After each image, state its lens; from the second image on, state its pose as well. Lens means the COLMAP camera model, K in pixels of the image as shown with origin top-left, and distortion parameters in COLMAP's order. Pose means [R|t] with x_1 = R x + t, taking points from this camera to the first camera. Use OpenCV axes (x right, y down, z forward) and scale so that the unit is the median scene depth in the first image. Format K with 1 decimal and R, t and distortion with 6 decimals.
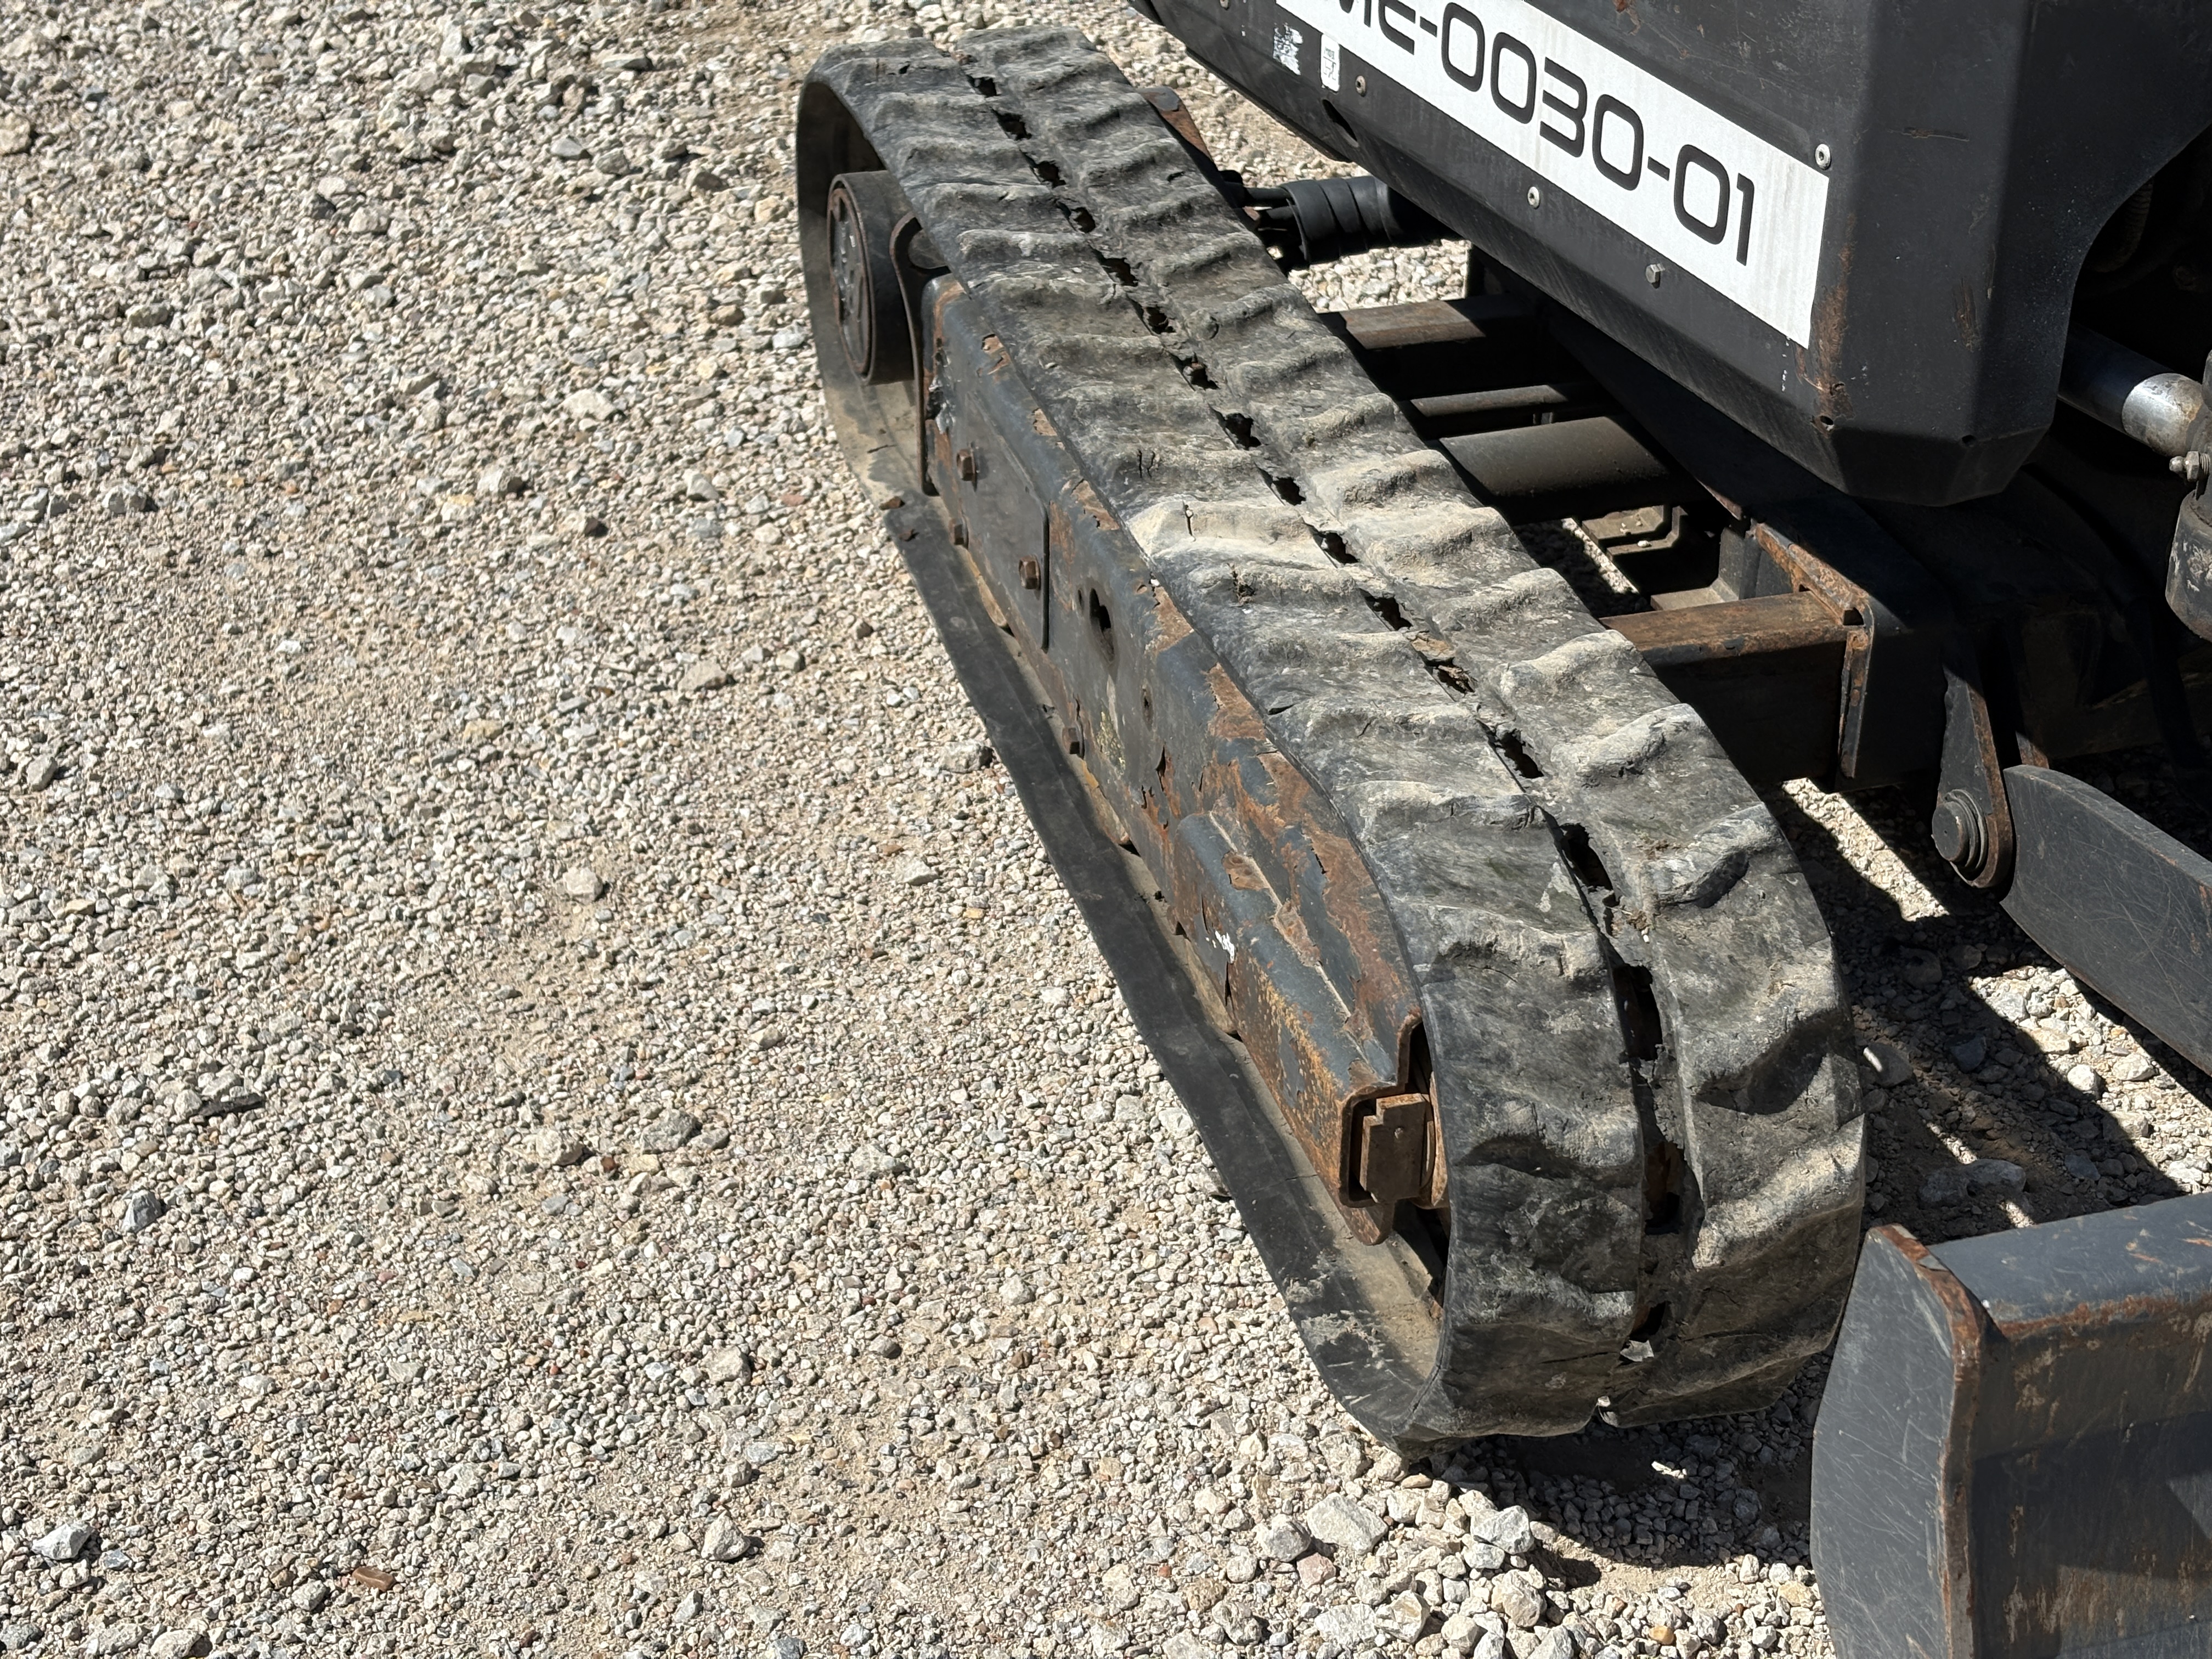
lens RADIAL K [[3346.2, 0, 1090.7], [0, 3346.2, 823.9], [0, 0, 1]] dist [0.097679, 0.000000]
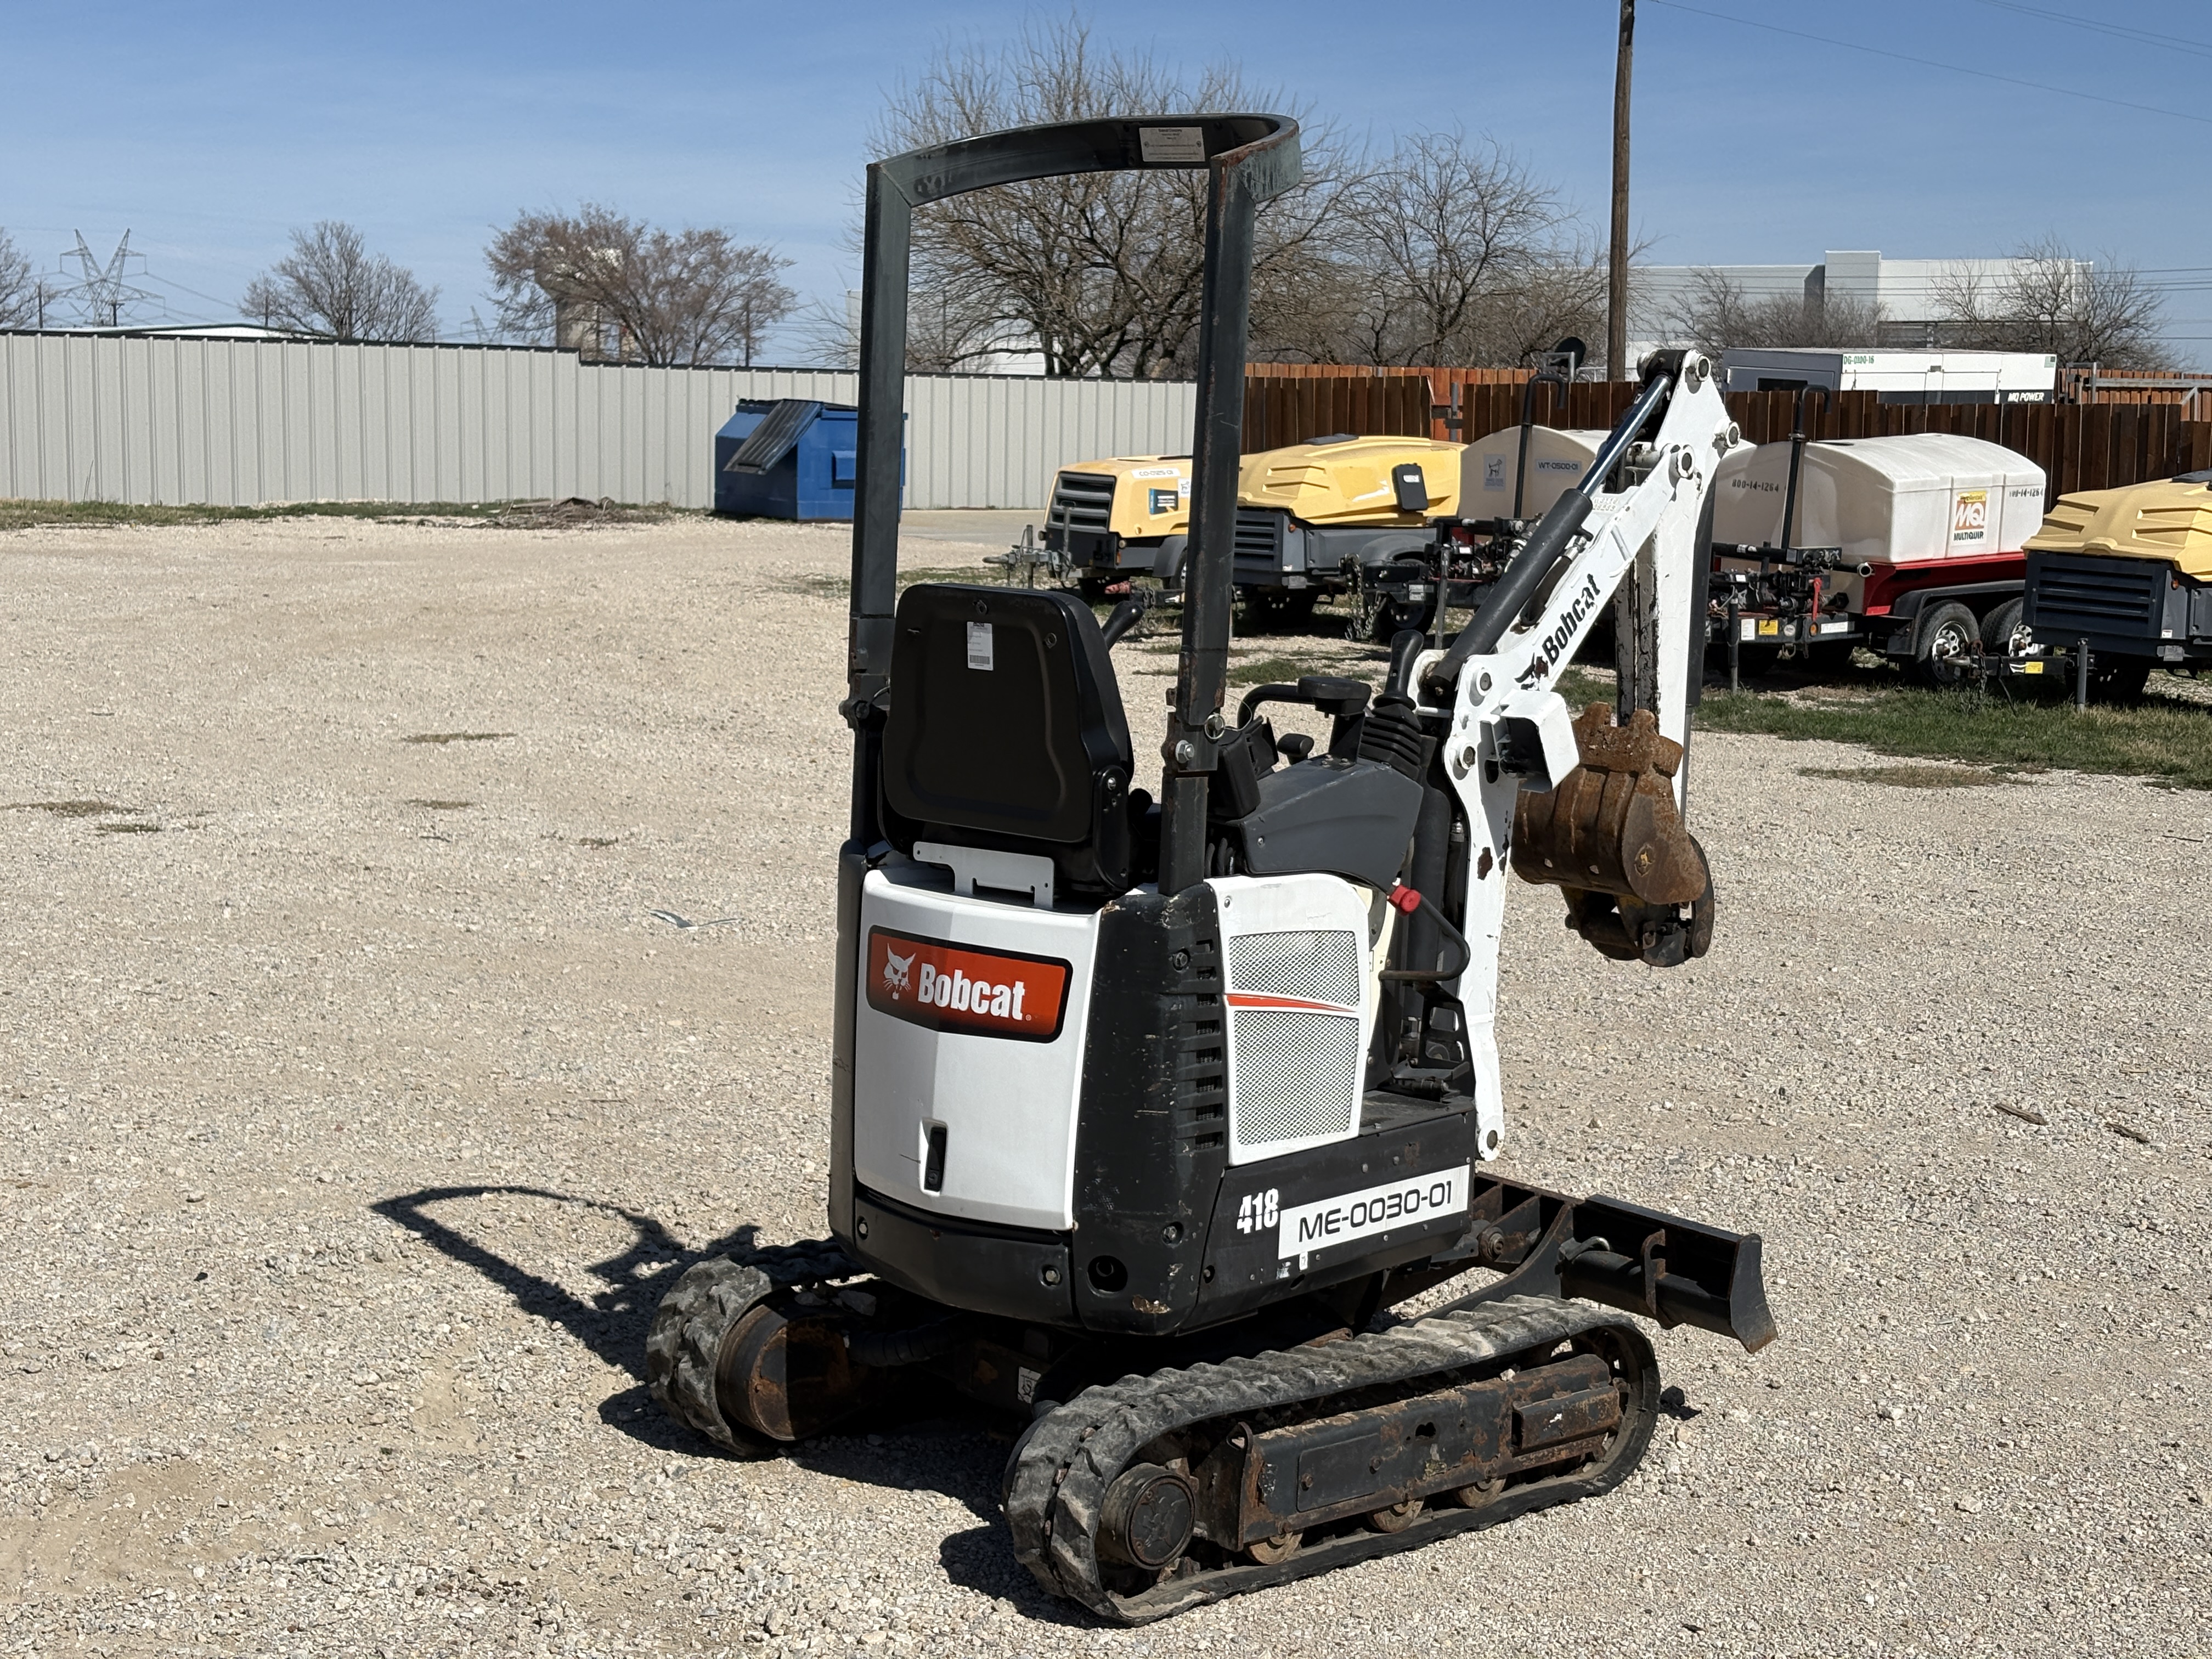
lens RADIAL K [[3346.2, 0, 1112.2], [0, 3346.2, 808.6], [0, 0, 1]] dist [0.097679, 0.000000]
pose [[-0.437734, -0.123002, 0.890651, -2.809407], [0.433715, 0.838836, 0.329007, -1.855796], [-0.787579, 0.530306, -0.313840, 2.149056]]
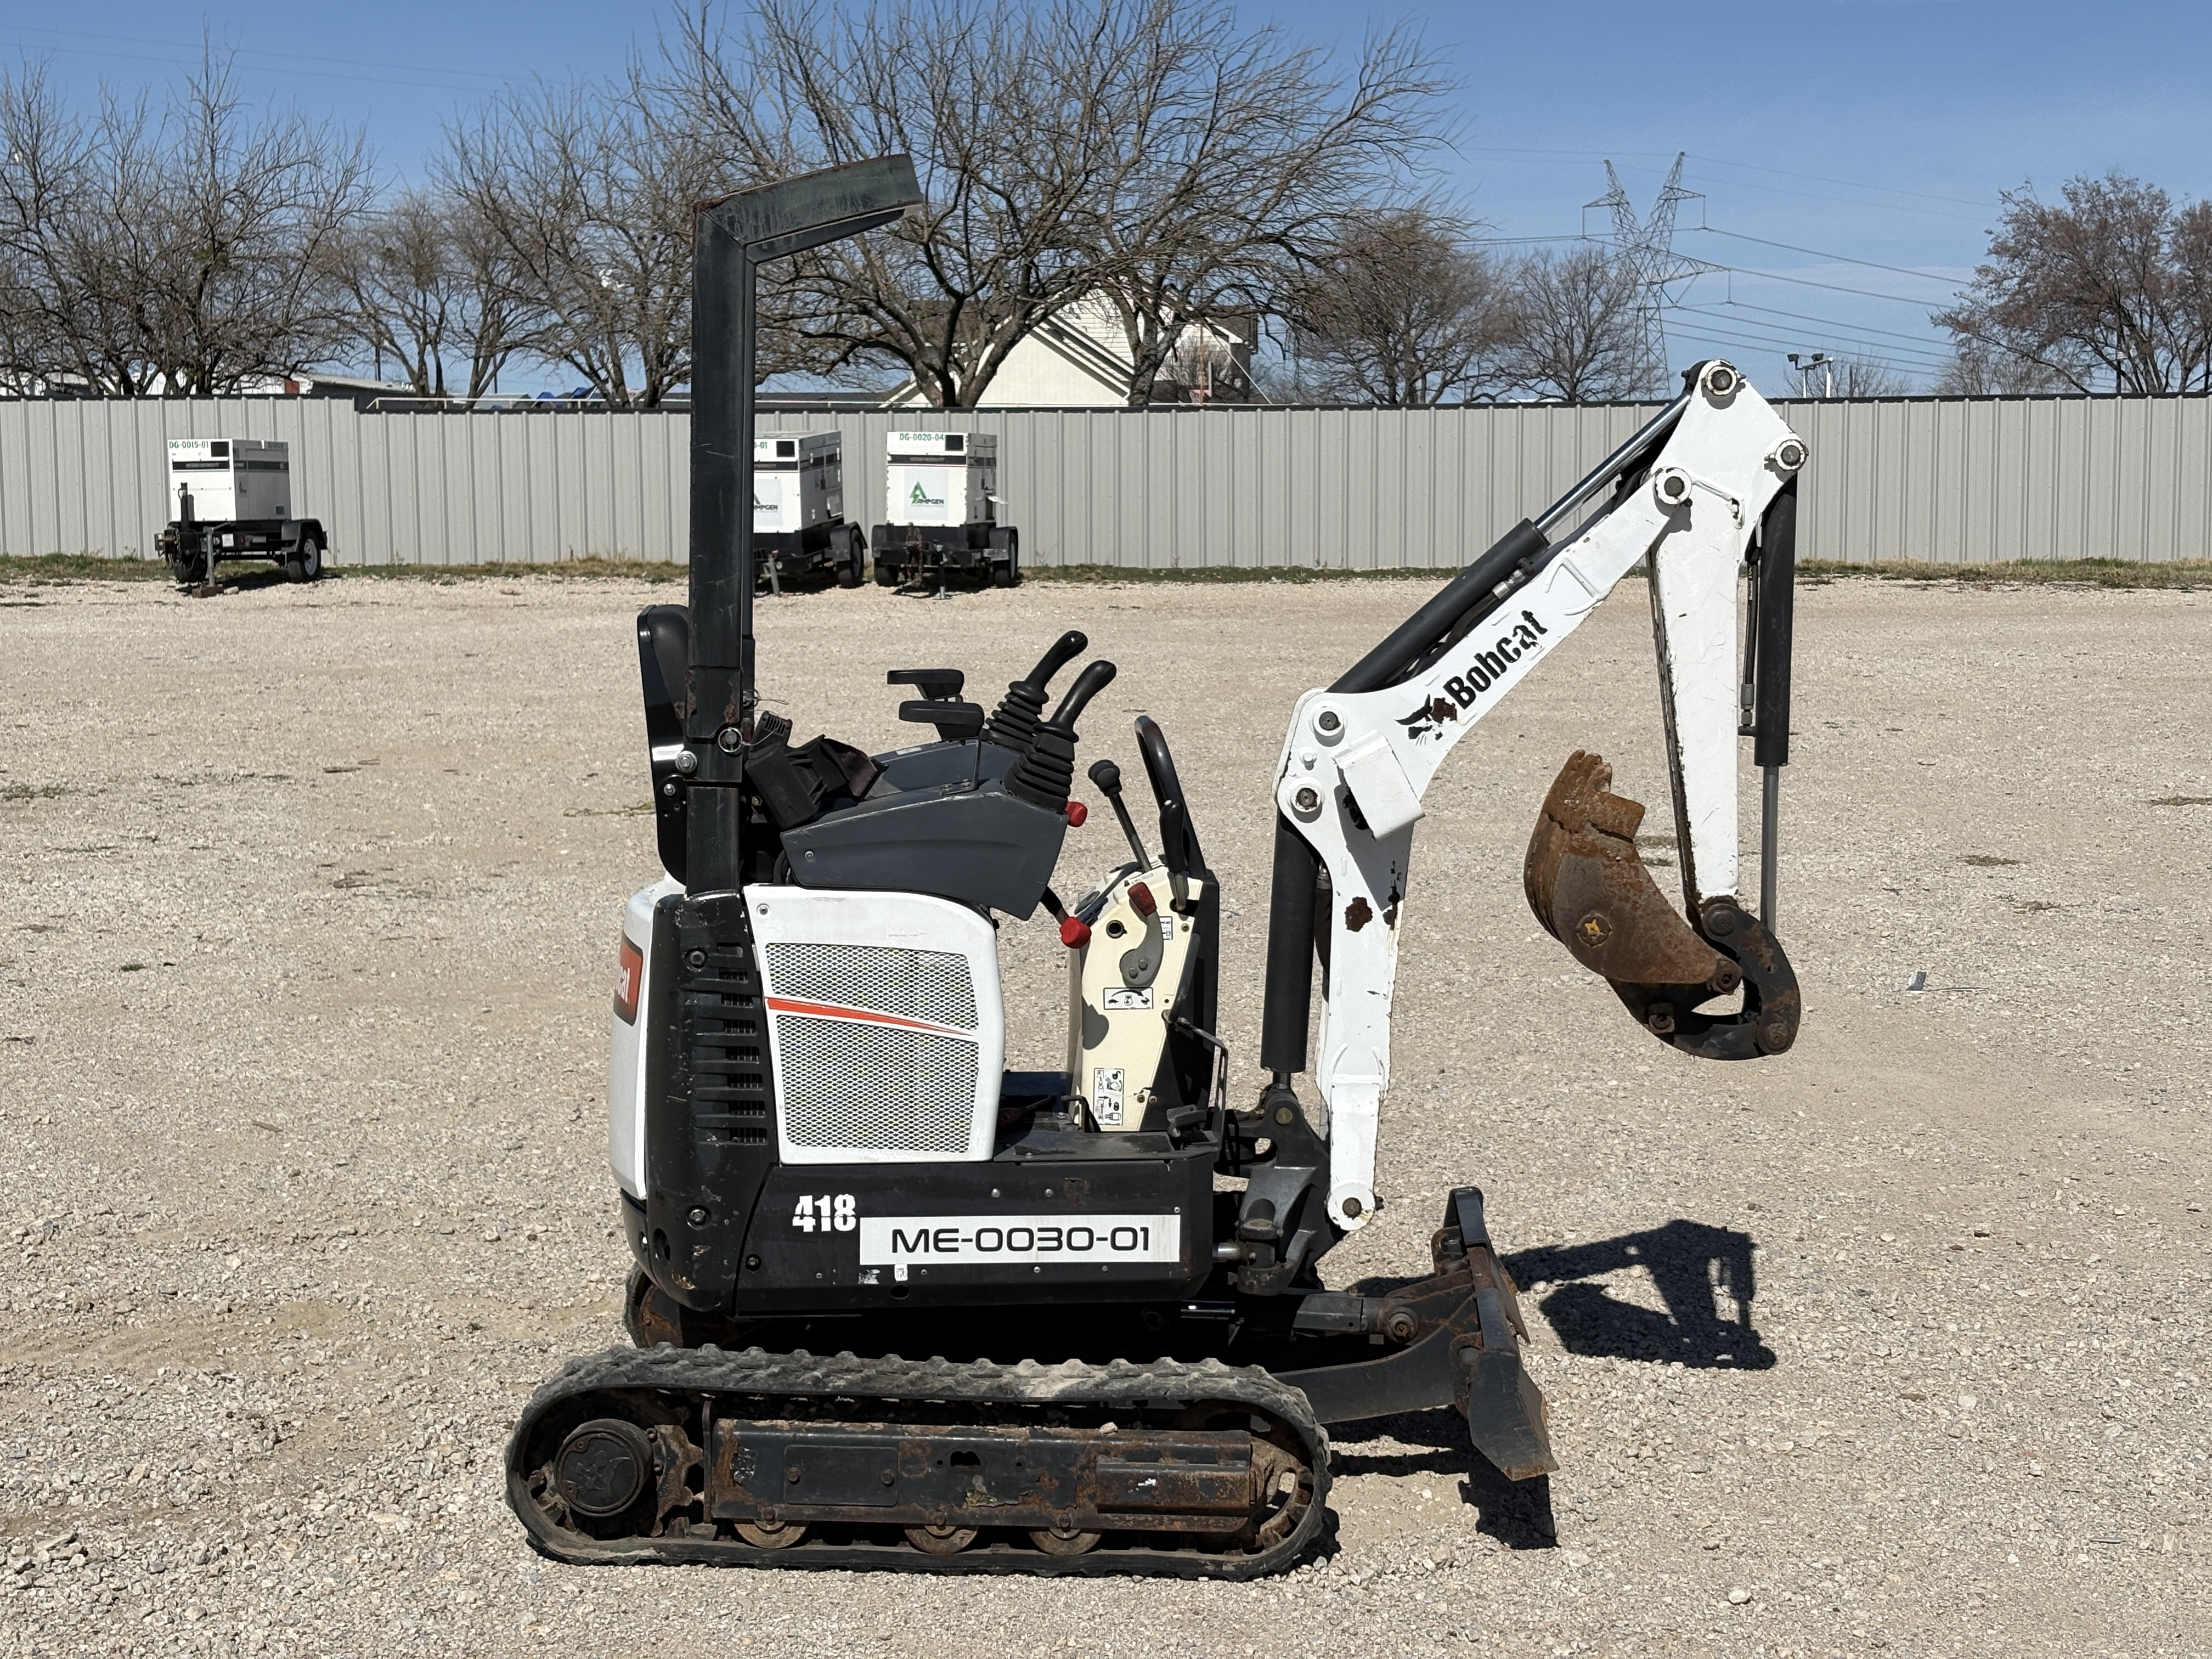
lens RADIAL K [[3346.2, 0, 1140.8], [0, 3346.2, 827.6], [0, 0, 1]] dist [0.097679, 0.000000]
pose [[0.312003, -0.113014, 0.943336, -3.067237], [0.484075, 0.873265, -0.055486, -0.354133], [-0.817512, 0.473957, 0.327168, -0.389488]]
